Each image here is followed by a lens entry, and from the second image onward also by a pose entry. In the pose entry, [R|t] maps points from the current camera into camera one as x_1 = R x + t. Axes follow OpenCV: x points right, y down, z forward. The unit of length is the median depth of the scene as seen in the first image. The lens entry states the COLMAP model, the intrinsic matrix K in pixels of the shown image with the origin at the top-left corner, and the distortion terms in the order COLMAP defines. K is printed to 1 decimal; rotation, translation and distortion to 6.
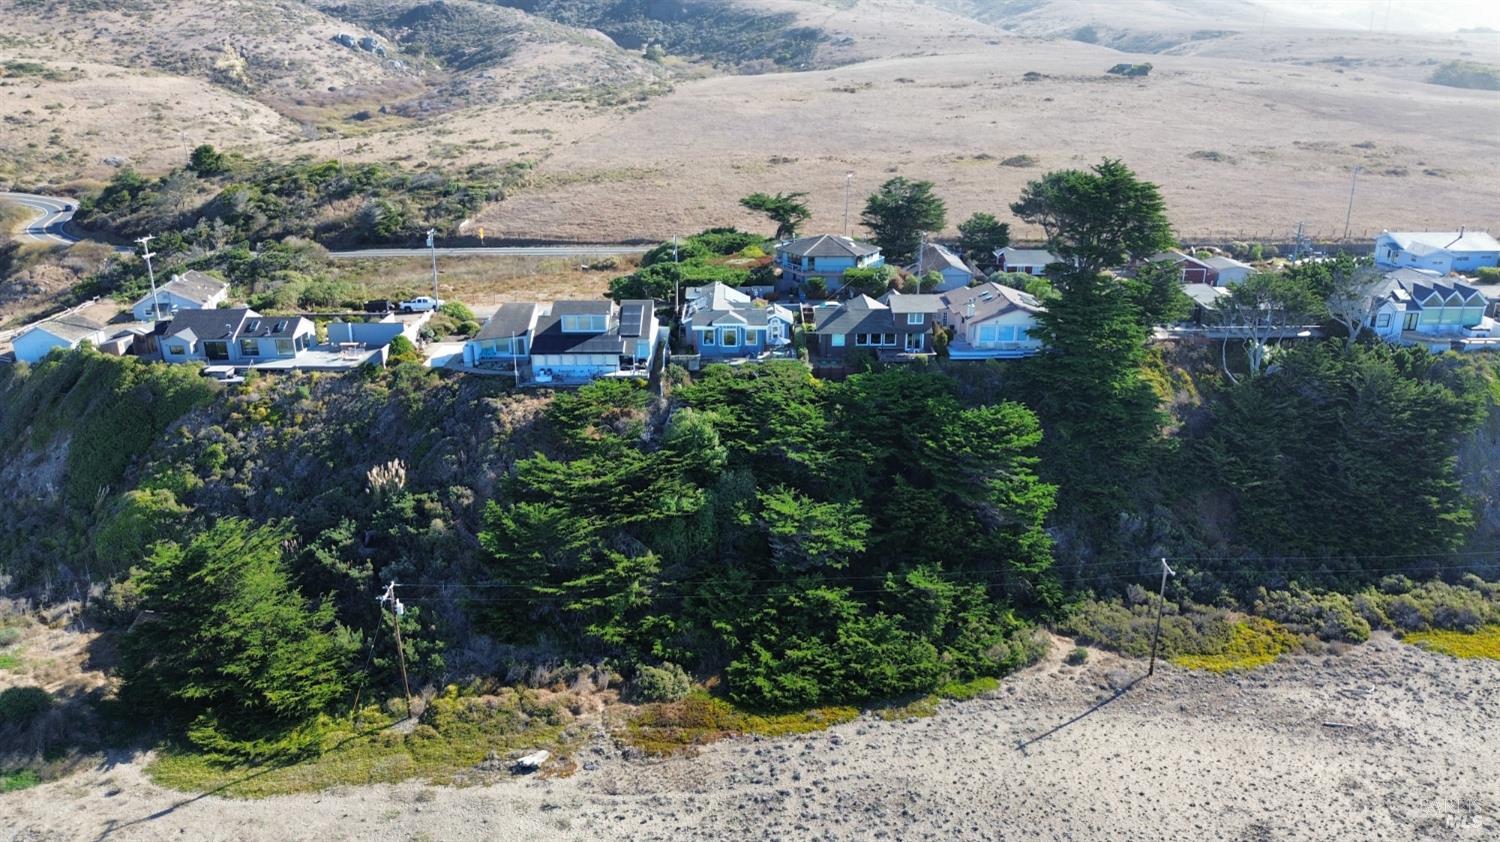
lens RADIAL K [[1112.5, 0, 751.8], [0, 1112.5, 423.3], [0, 0, 1]] dist [0.010154, -0.001455]
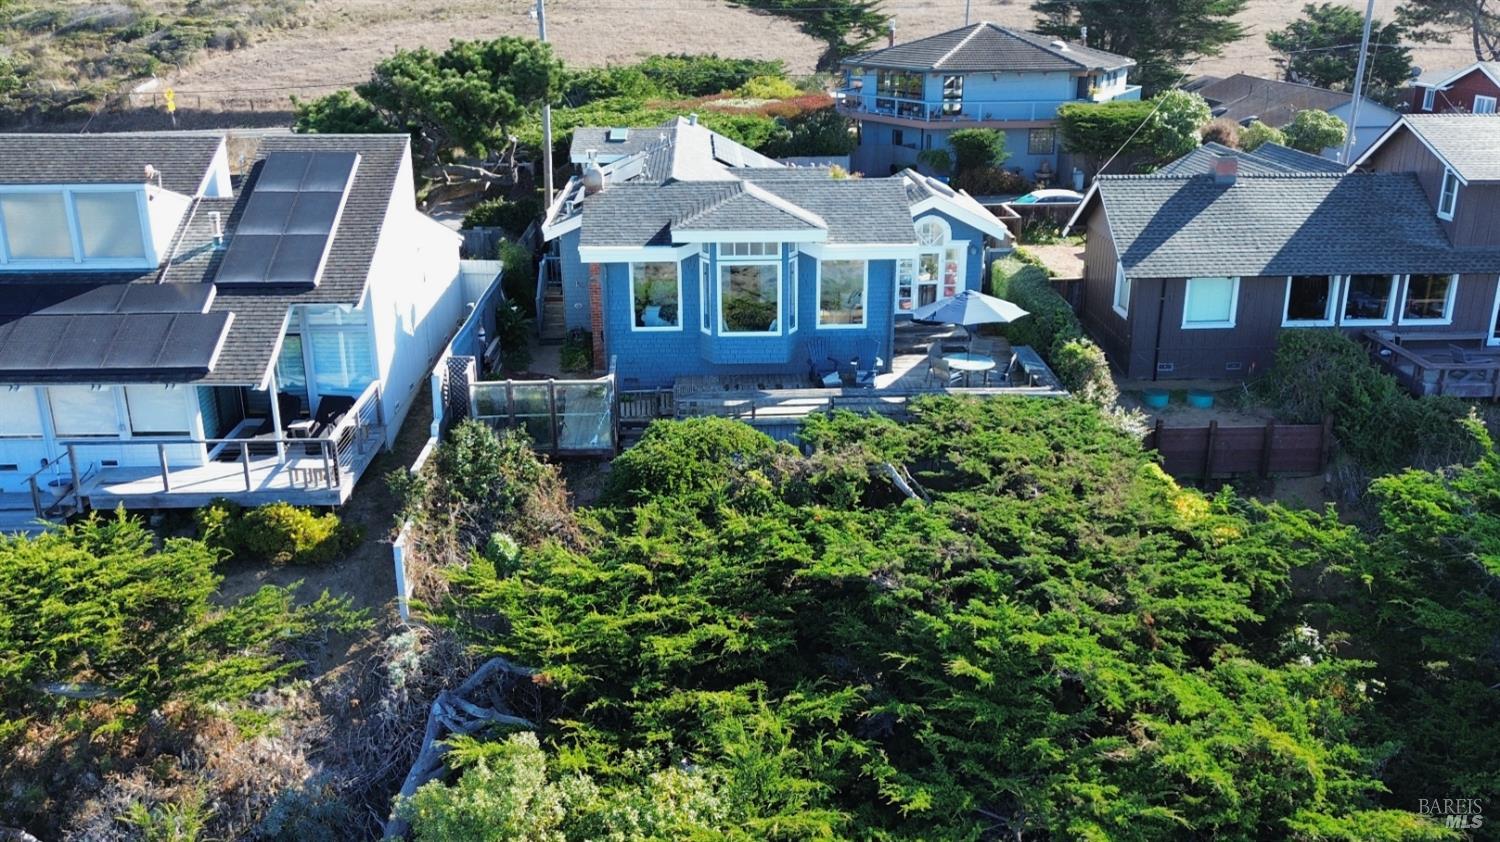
lens RADIAL K [[1112.5, 0, 748.9], [0, 1112.5, 417.6], [0, 0, 1]] dist [0.010154, -0.001455]
pose [[0.999171, -0.011155, 0.039150, -0.028765], [0.011053, 0.999935, 0.002817, -0.052723], [-0.039179, -0.002382, 0.999229, 0.769545]]
